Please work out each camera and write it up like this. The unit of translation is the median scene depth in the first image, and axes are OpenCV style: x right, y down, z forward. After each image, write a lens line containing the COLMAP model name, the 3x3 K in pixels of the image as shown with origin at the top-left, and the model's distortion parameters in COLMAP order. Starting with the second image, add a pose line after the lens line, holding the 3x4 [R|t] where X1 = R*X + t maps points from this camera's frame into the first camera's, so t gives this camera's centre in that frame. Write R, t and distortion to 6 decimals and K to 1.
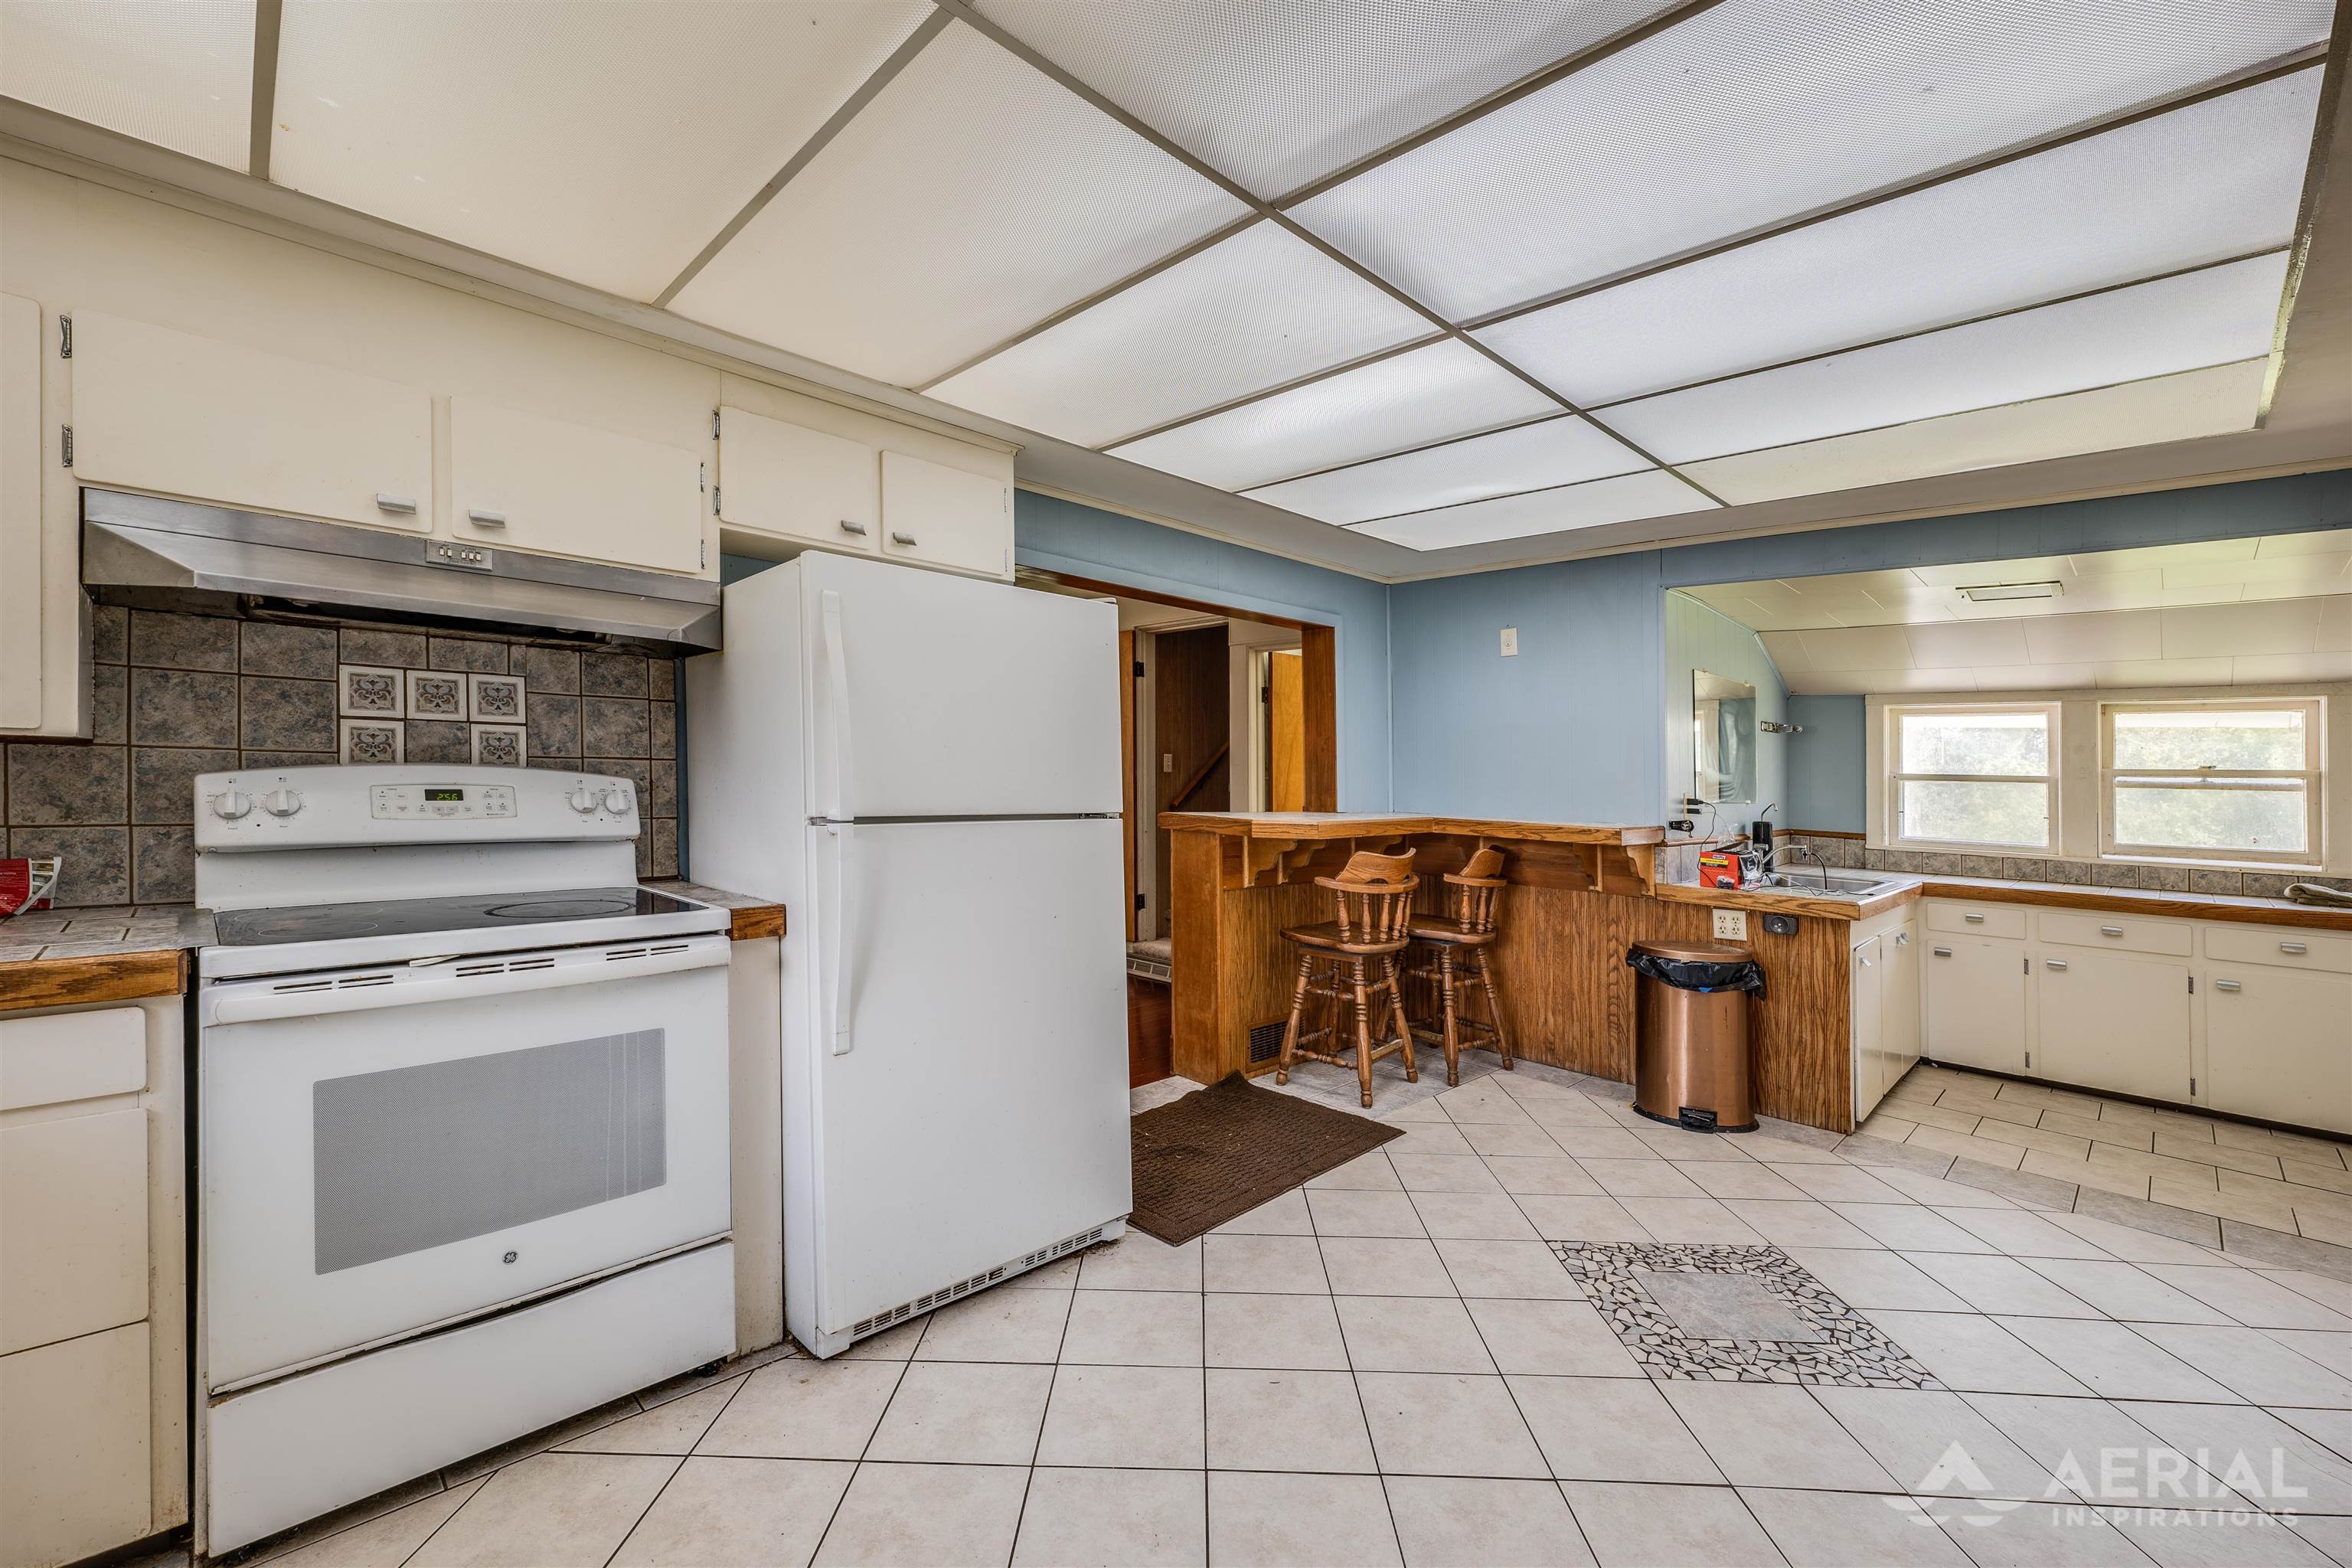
lens RADIAL K [[967.3, 0, 1175.9], [0, 967.3, 777.1], [0, 0, 1]] dist [0.000918, 0.000110]
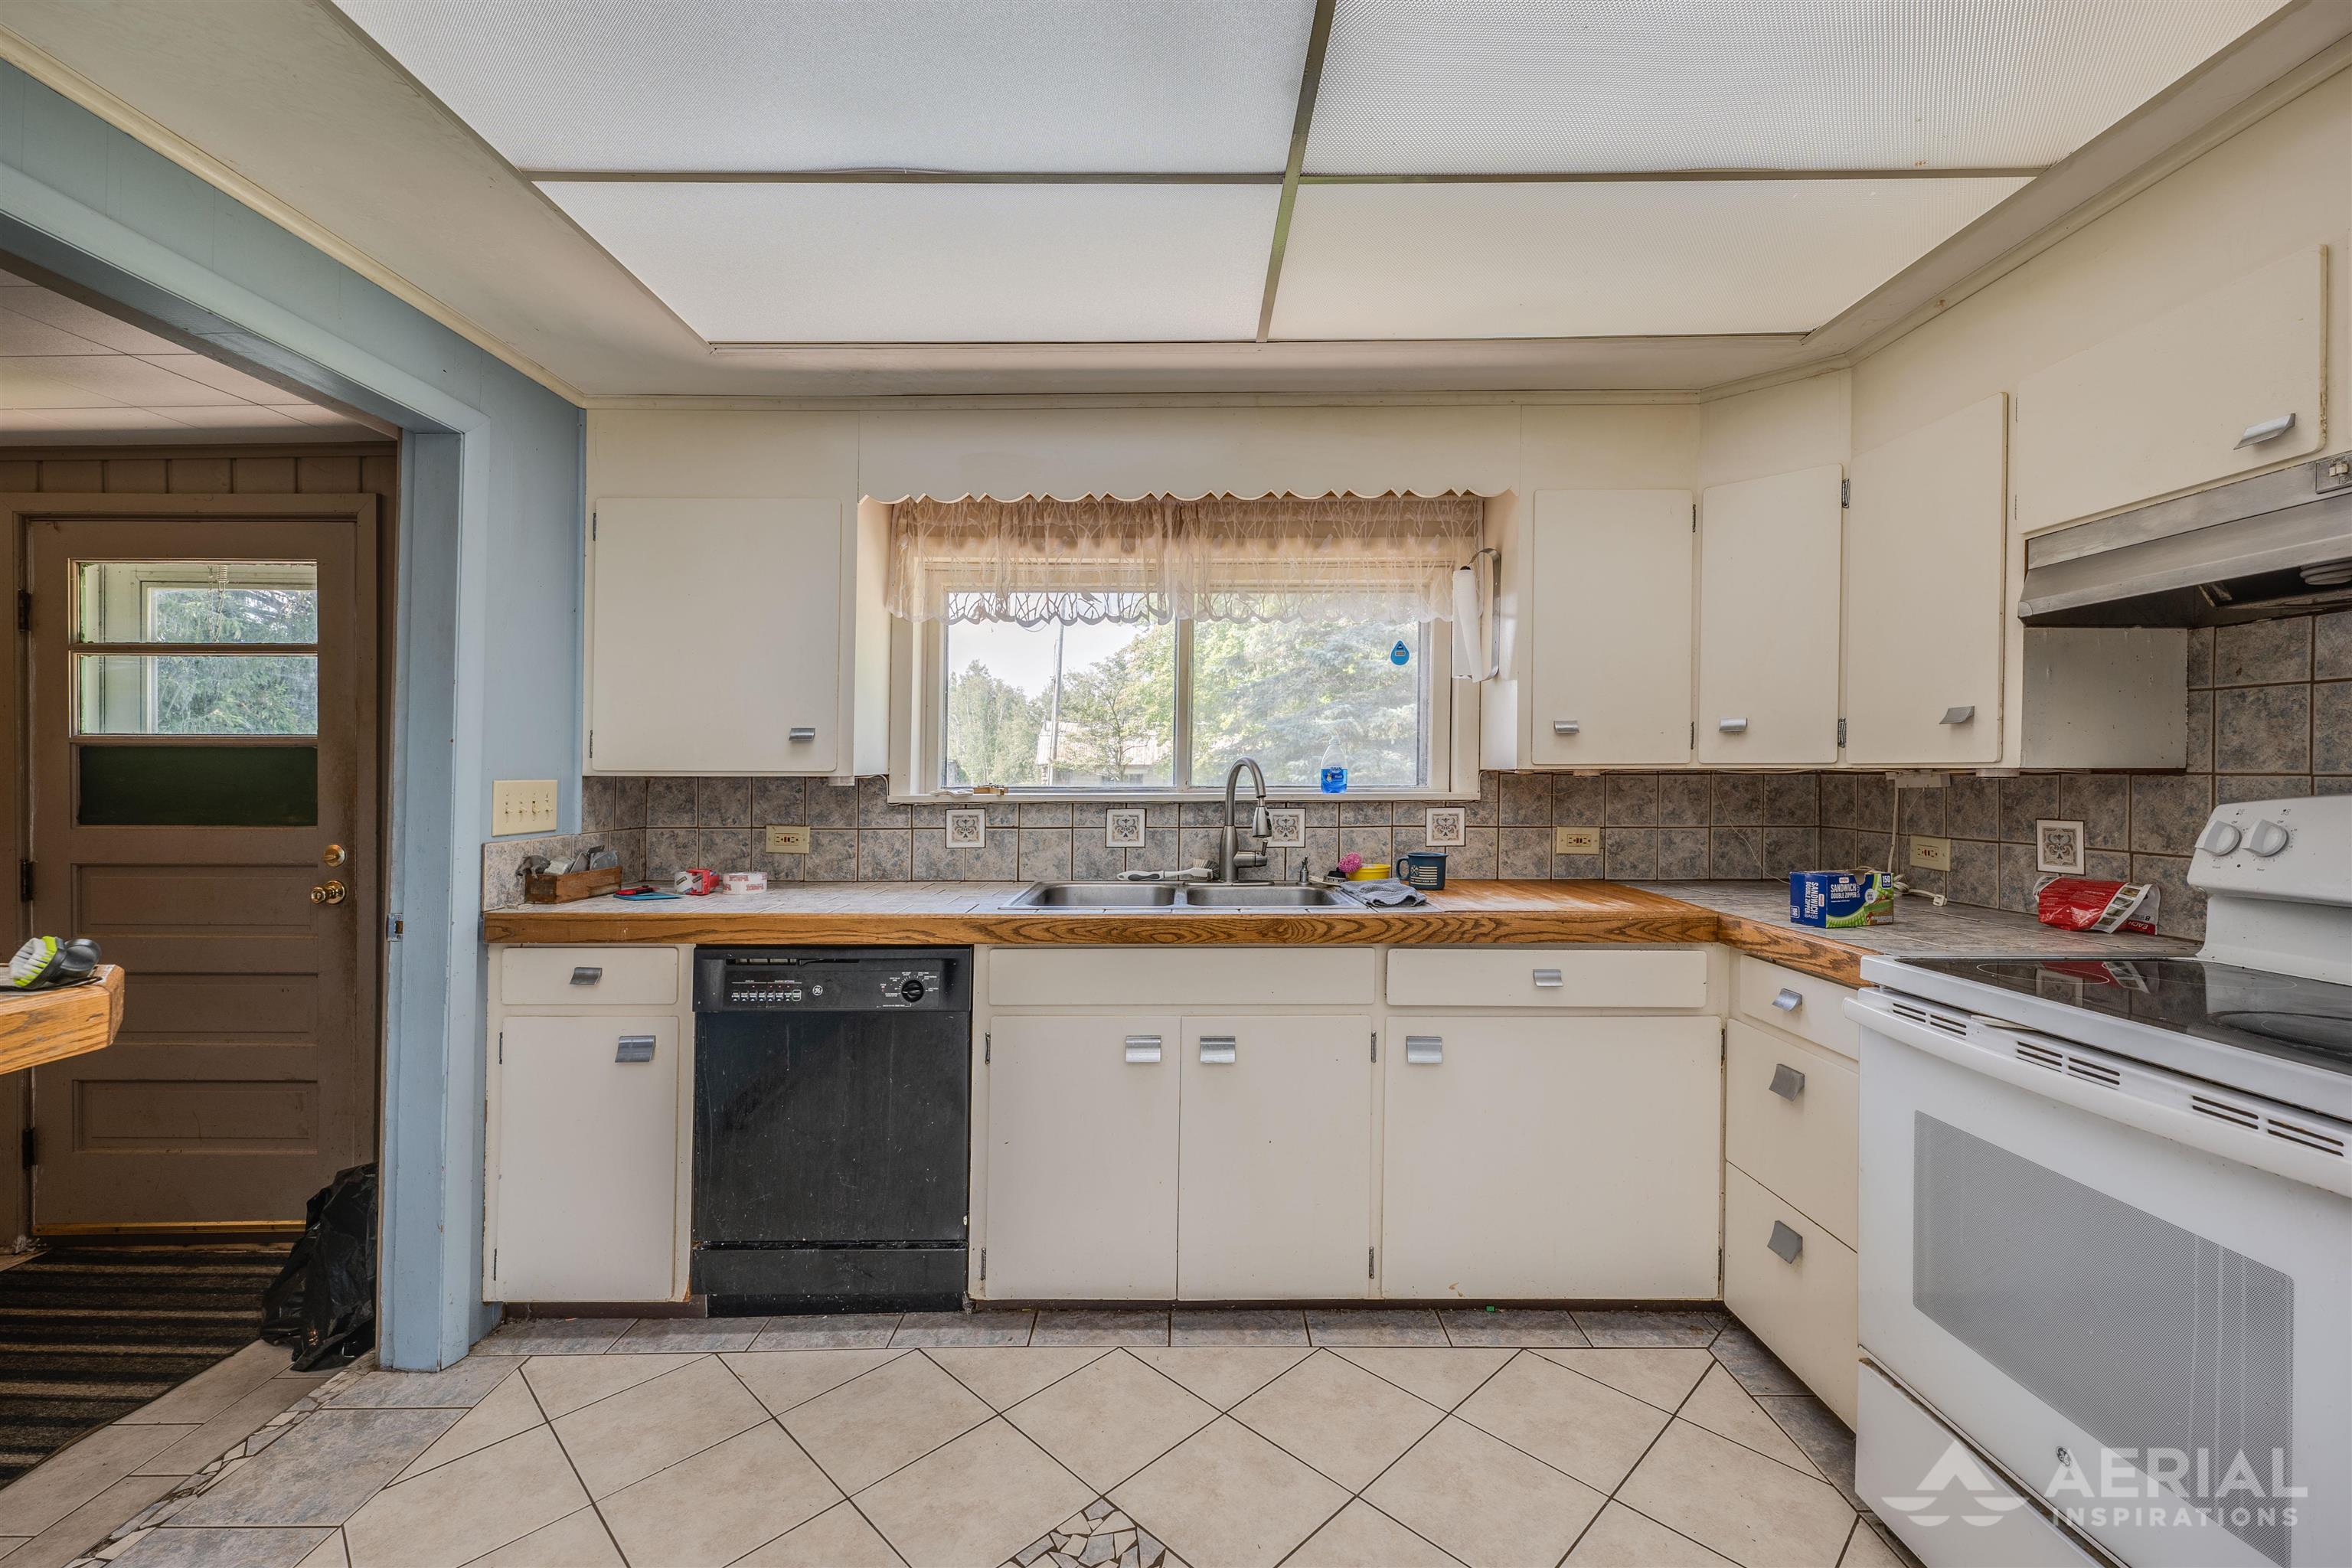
lens RADIAL K [[967.3, 0, 1181.8], [0, 967.3, 785.4], [0, 0, 1]] dist [0.000918, 0.000110]
pose [[-0.712424, -0.015041, -0.701588, 0.284842], [-0.014928, 0.999869, -0.006278, -0.000646], [0.701591, 0.006001, -0.712555, 0.967874]]
